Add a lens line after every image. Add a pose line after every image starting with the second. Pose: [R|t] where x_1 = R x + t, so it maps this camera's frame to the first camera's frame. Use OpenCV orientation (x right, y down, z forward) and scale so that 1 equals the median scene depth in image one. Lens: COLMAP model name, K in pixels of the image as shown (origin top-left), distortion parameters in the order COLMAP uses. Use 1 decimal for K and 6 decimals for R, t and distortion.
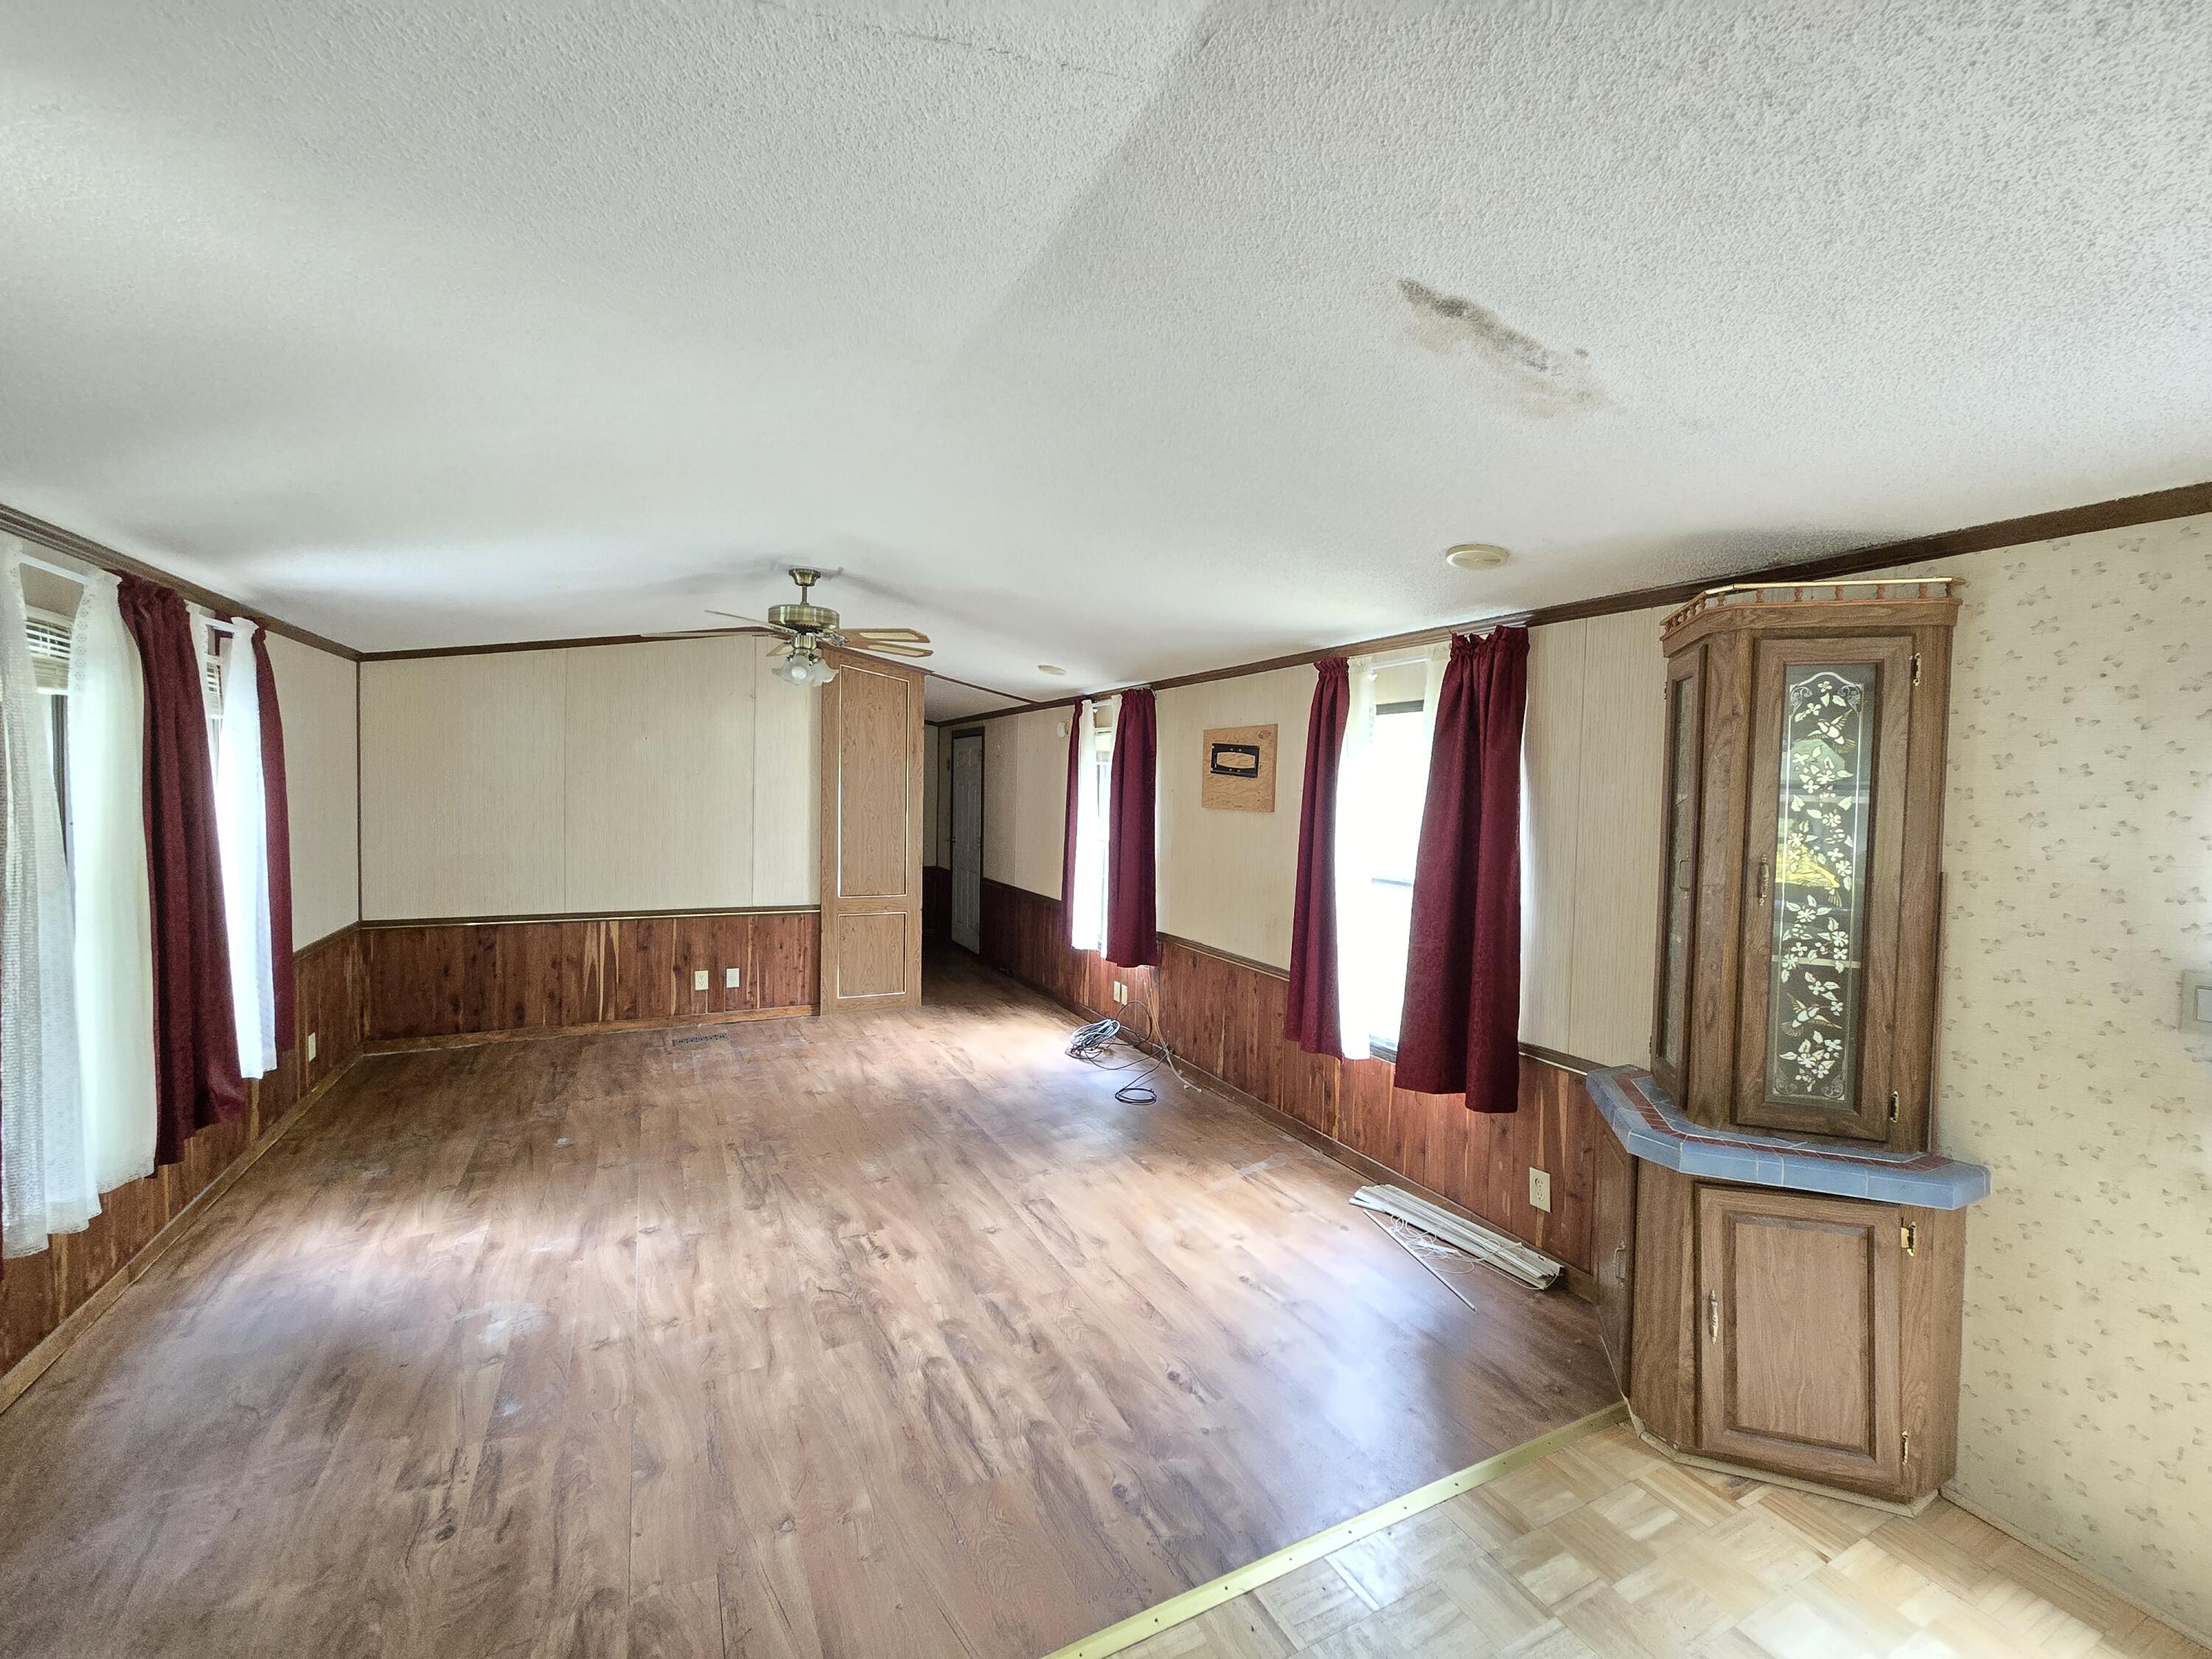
lens RADIAL K [[915.1, 0, 1113.9], [0, 915.1, 814.6], [0, 0, 1]] dist [-0.007821, 0.004167]
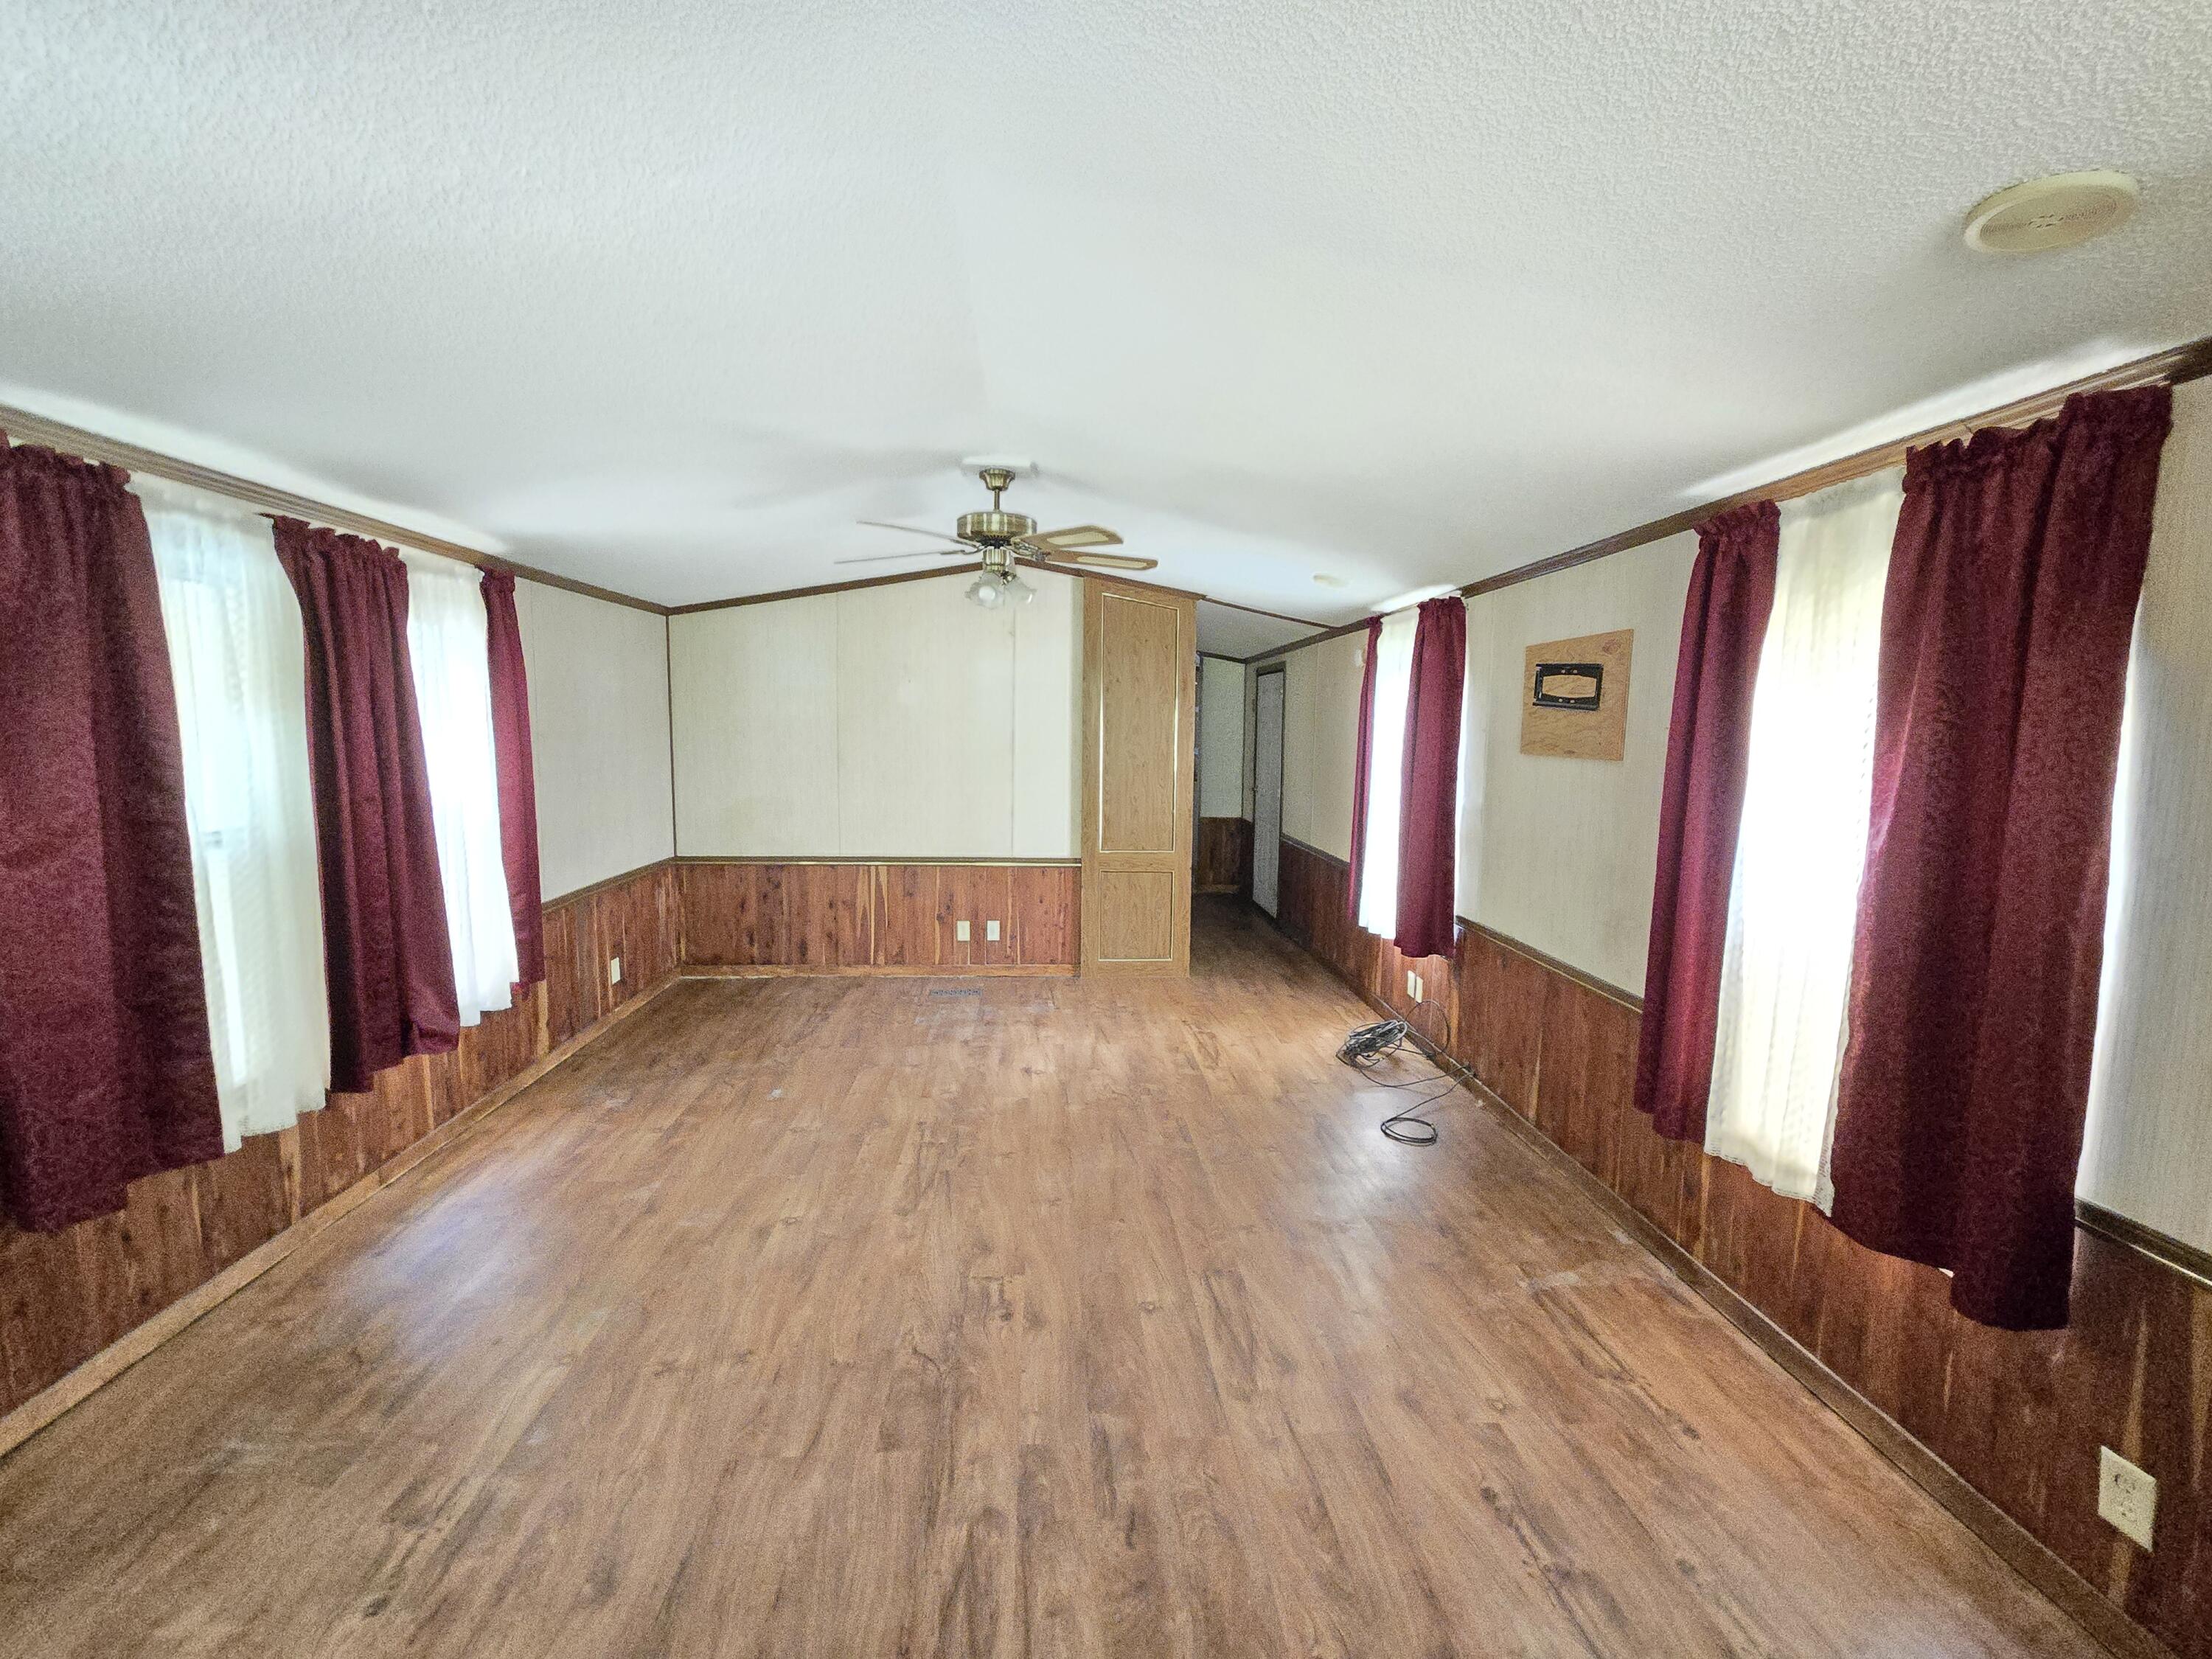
lens RADIAL K [[915.1, 0, 1113.9], [0, 915.1, 814.6], [0, 0, 1]] dist [-0.007821, 0.004167]
pose [[0.921923, 0.028432, -0.386328, 0.084145], [-0.005837, 0.998209, 0.059536, -0.000979], [0.387329, -0.052632, 0.920438, 0.212987]]
